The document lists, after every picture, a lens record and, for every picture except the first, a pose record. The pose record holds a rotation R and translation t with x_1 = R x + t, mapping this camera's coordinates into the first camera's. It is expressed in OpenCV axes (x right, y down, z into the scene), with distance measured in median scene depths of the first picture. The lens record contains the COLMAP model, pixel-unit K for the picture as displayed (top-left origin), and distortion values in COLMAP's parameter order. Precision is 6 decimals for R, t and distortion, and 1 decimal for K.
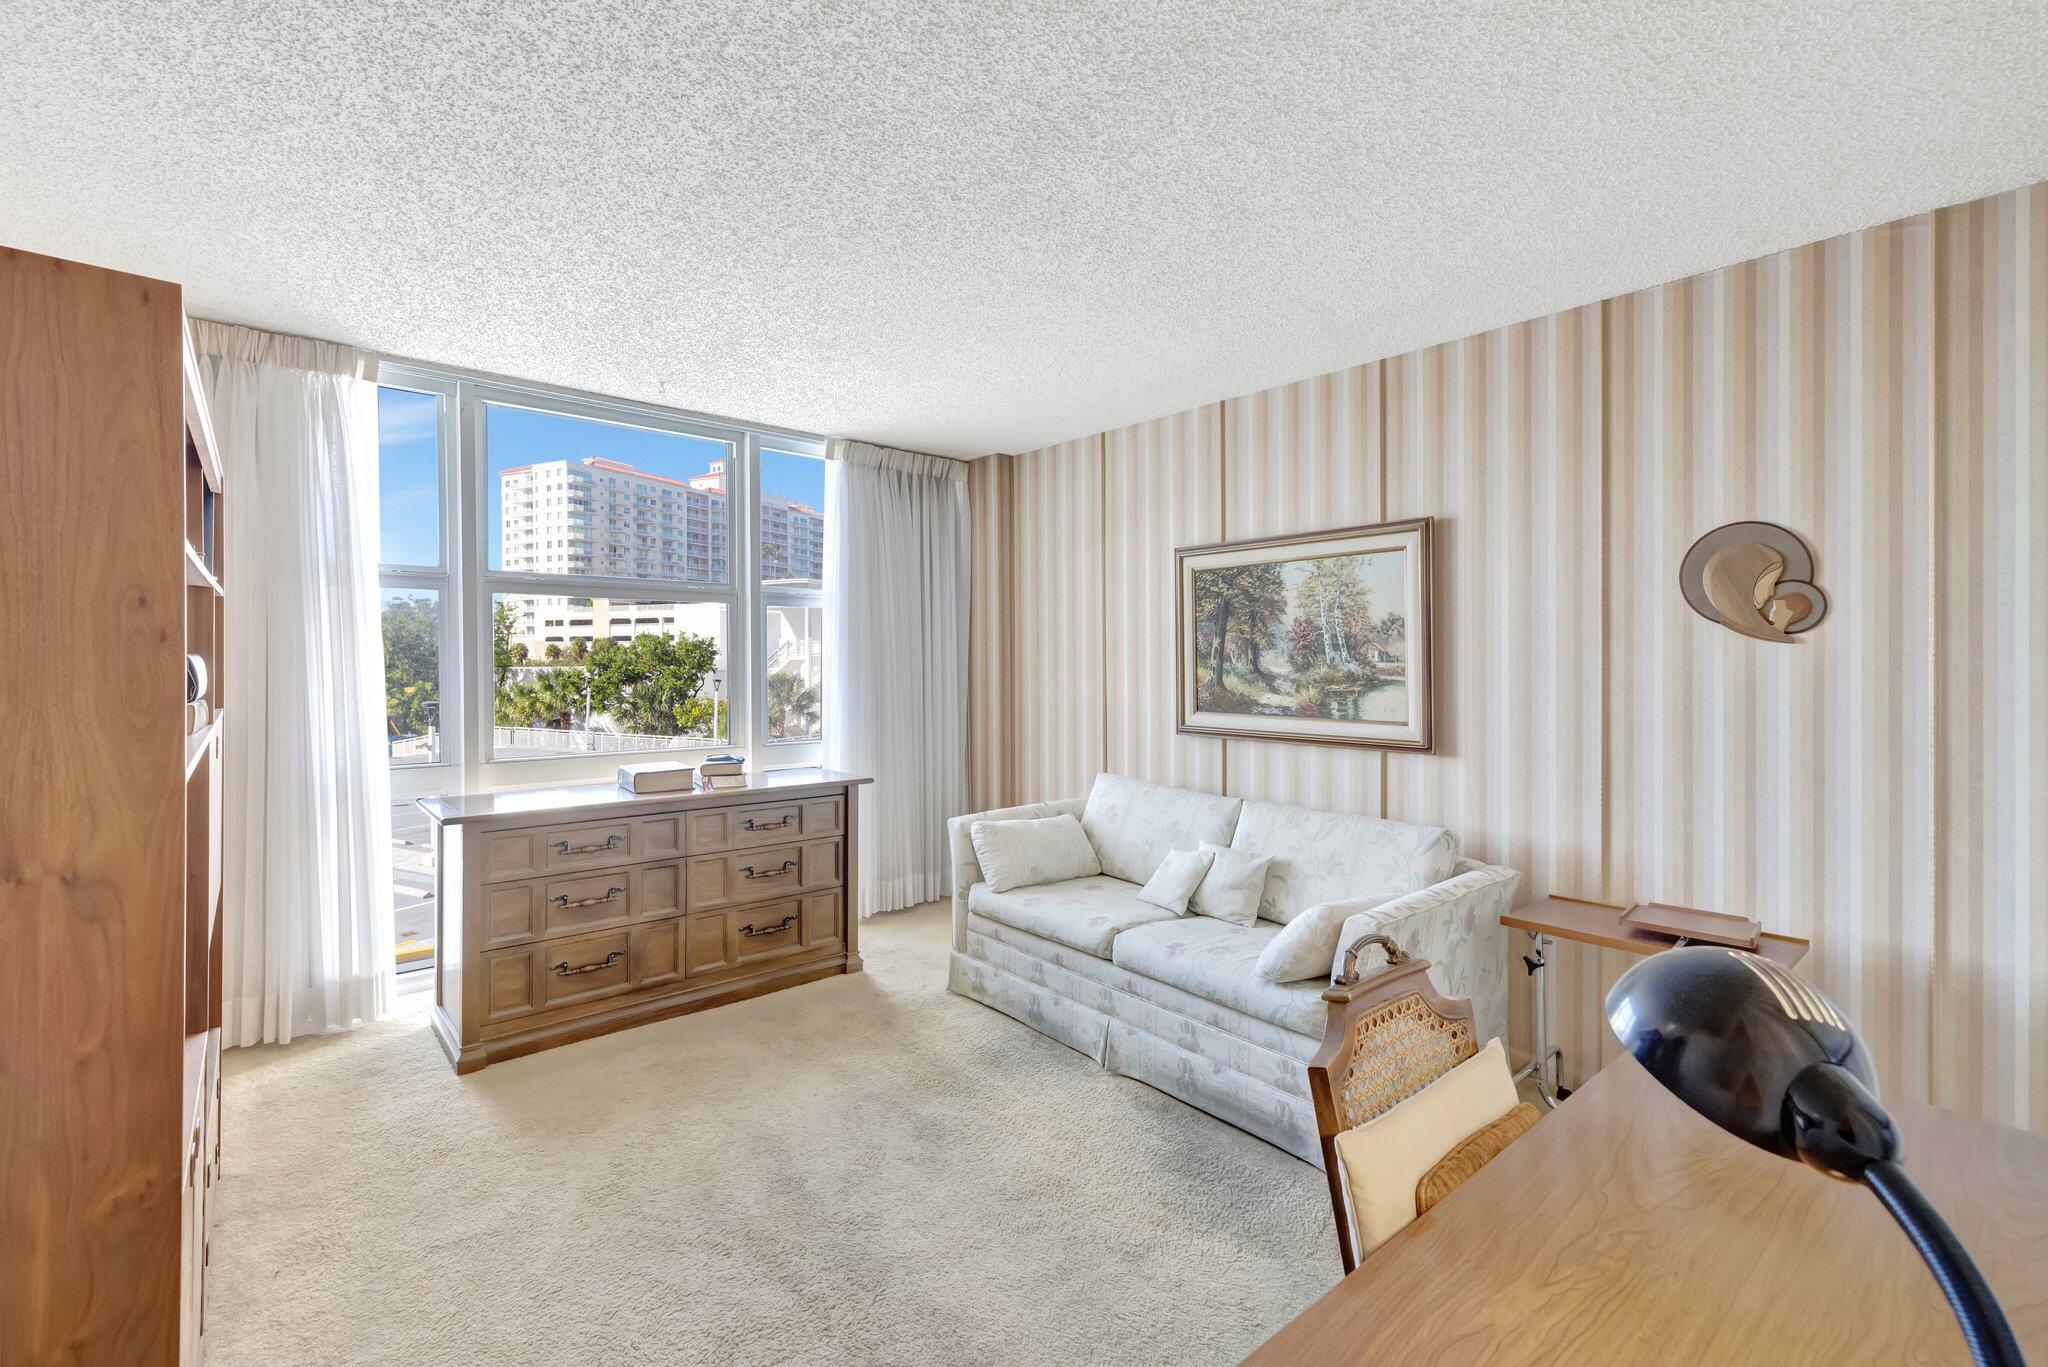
lens RADIAL K [[879.3, 0, 1013.3], [0, 879.3, 656.2], [0, 0, 1]] dist [0.000991, 0.000000]
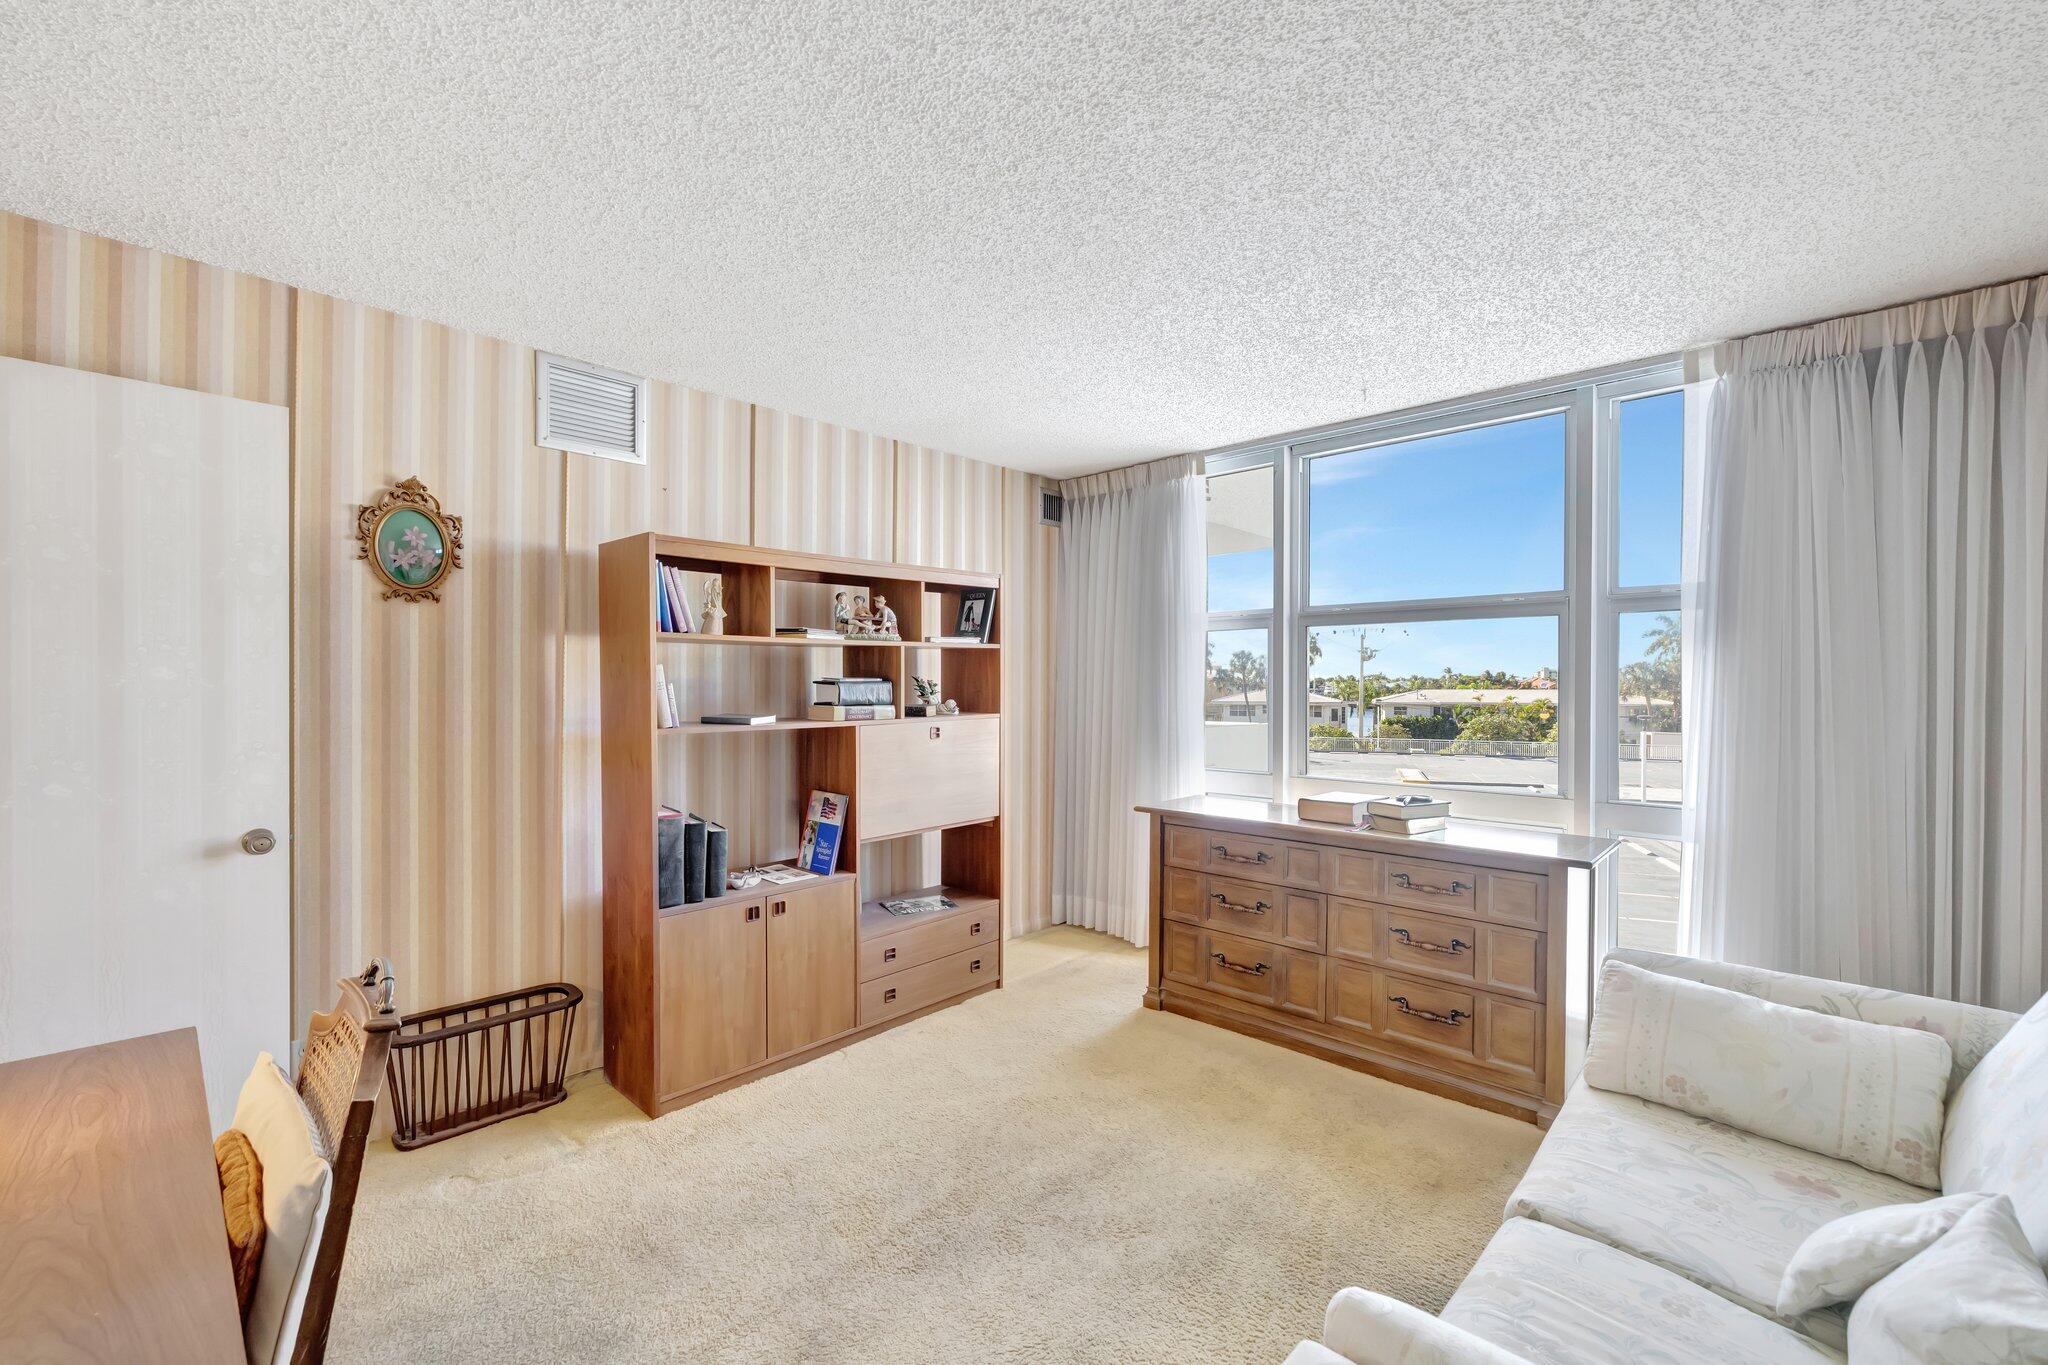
lens RADIAL K [[863.8, 0, 1019.3], [0, 863.8, 689.0], [0, 0, 1]] dist [-0.001499, -0.000333]
pose [[0.108843, 0.001946, -0.994057, 0.516157], [0.000096, 0.999998, 0.001968, 0.006630], [0.994059, -0.000310, 0.108842, 0.576253]]
